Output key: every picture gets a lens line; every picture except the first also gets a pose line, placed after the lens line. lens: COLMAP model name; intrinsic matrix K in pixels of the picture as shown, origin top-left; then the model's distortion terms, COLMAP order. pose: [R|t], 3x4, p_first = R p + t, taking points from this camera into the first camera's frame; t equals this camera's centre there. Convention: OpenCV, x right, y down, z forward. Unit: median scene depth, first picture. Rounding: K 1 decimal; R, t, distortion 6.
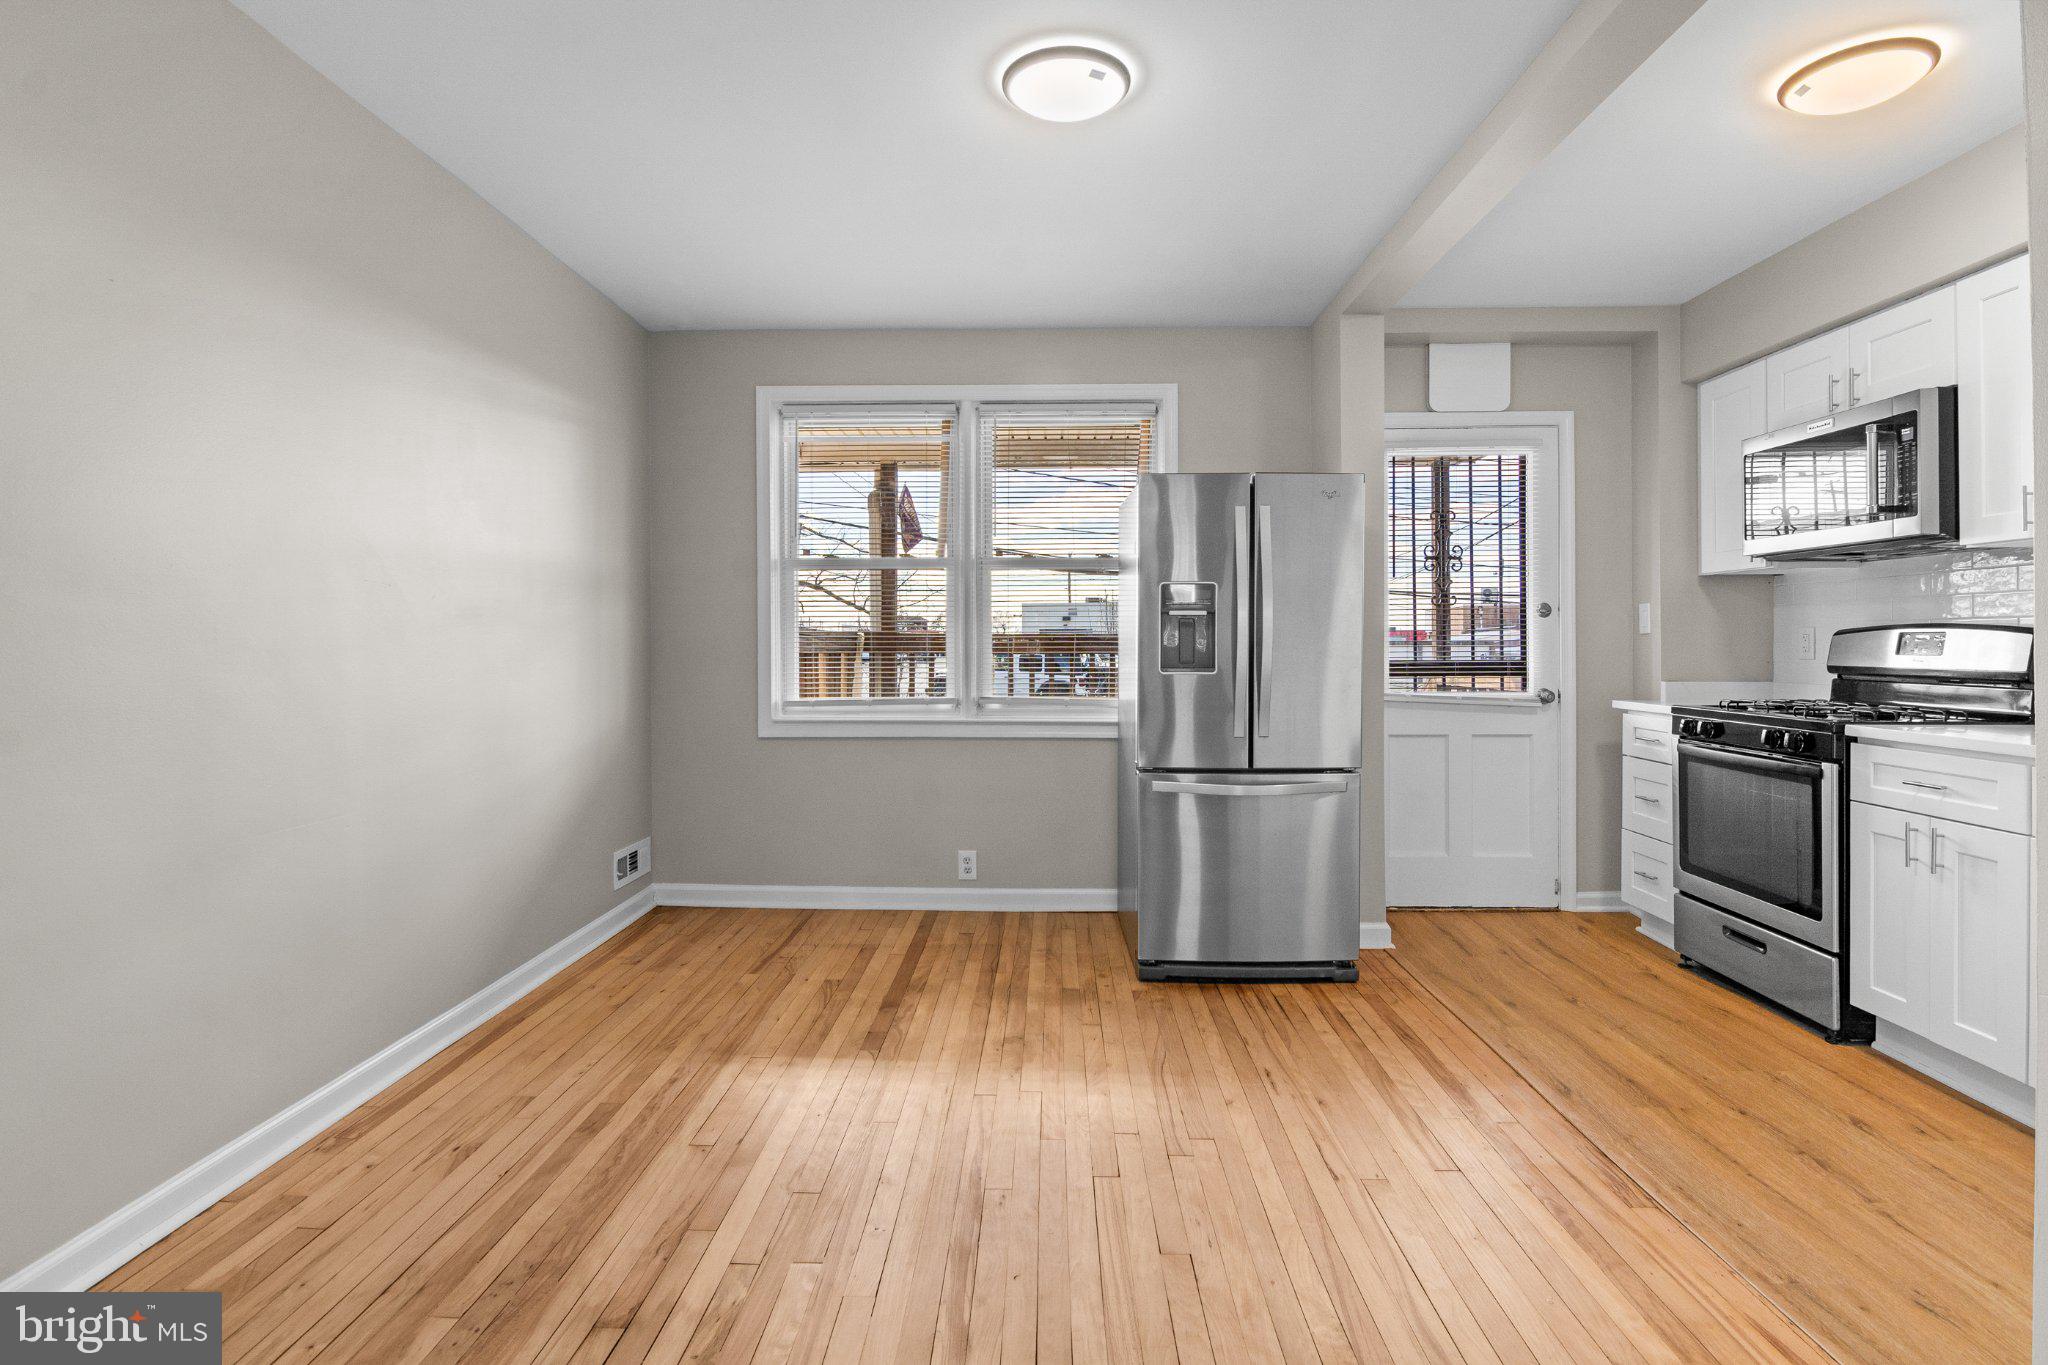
lens RADIAL K [[1021.3, 0, 1038.9], [0, 1021.3, 642.9], [0, 0, 1]] dist [-0.006405, -0.003904]
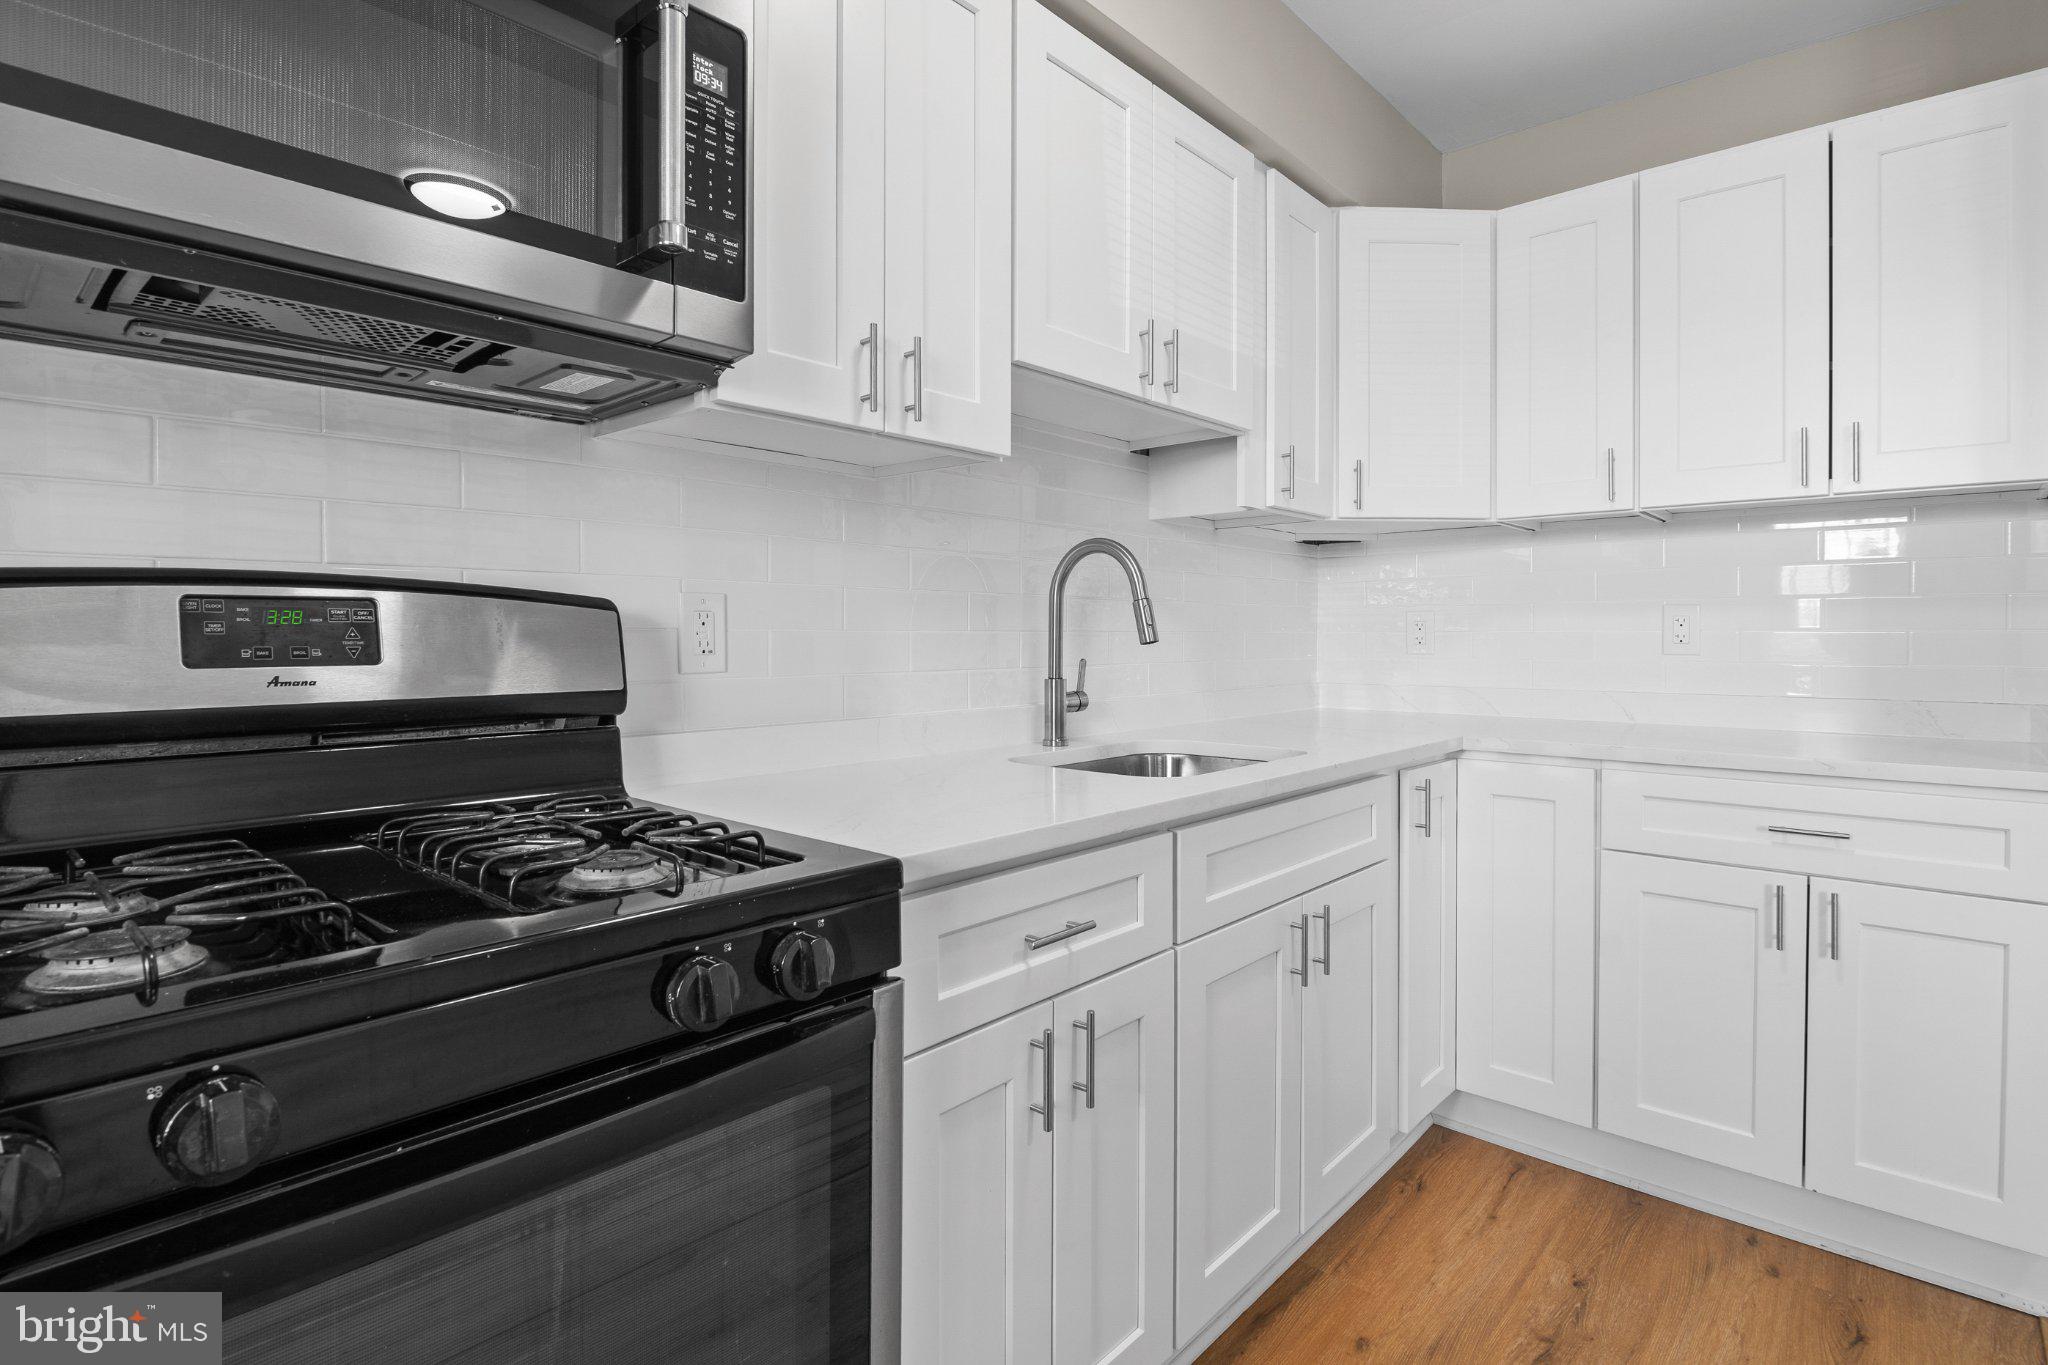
lens RADIAL K [[1021.3, 0, 1028.2], [0, 1021.3, 649.8], [0, 0, 1]] dist [-0.006405, -0.003904]
pose [[-0.754820, -0.010731, 0.655844, 0.421411], [0.001439, 0.999837, 0.018016, 0.000945], [-0.655930, 0.014543, -0.754682, 0.989360]]
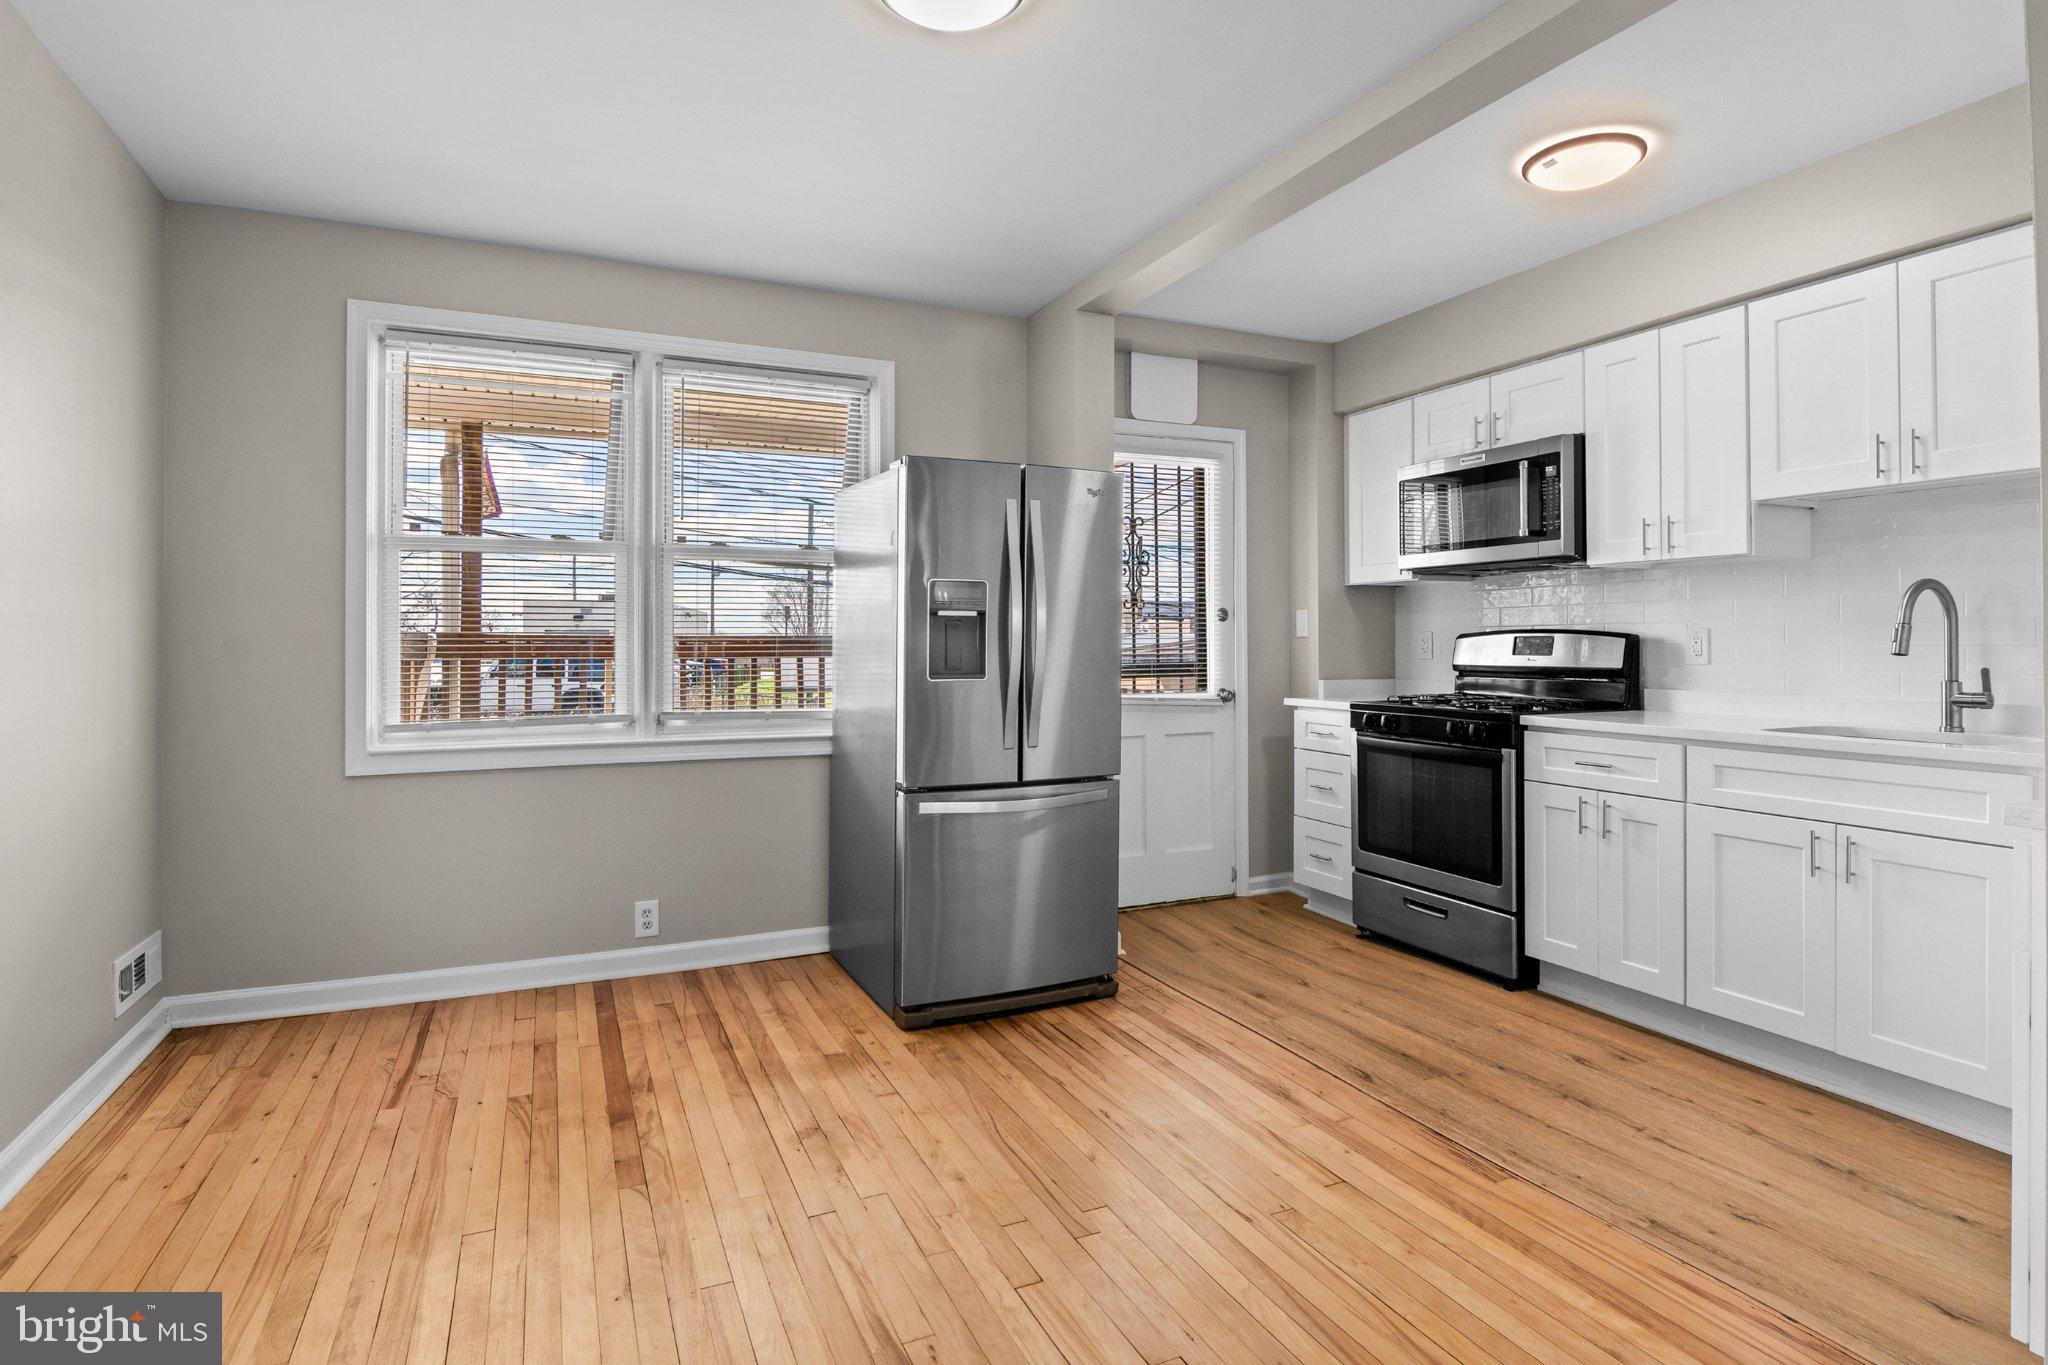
lens RADIAL K [[1021.3, 0, 1030.2], [0, 1021.3, 643.9], [0, 0, 1]] dist [-0.006405, -0.003904]
pose [[0.899802, -0.000611, 0.436297, -0.180588], [0.001901, 0.999995, -0.002519, -0.000228], [-0.436294, 0.003096, 0.899799, 0.152350]]
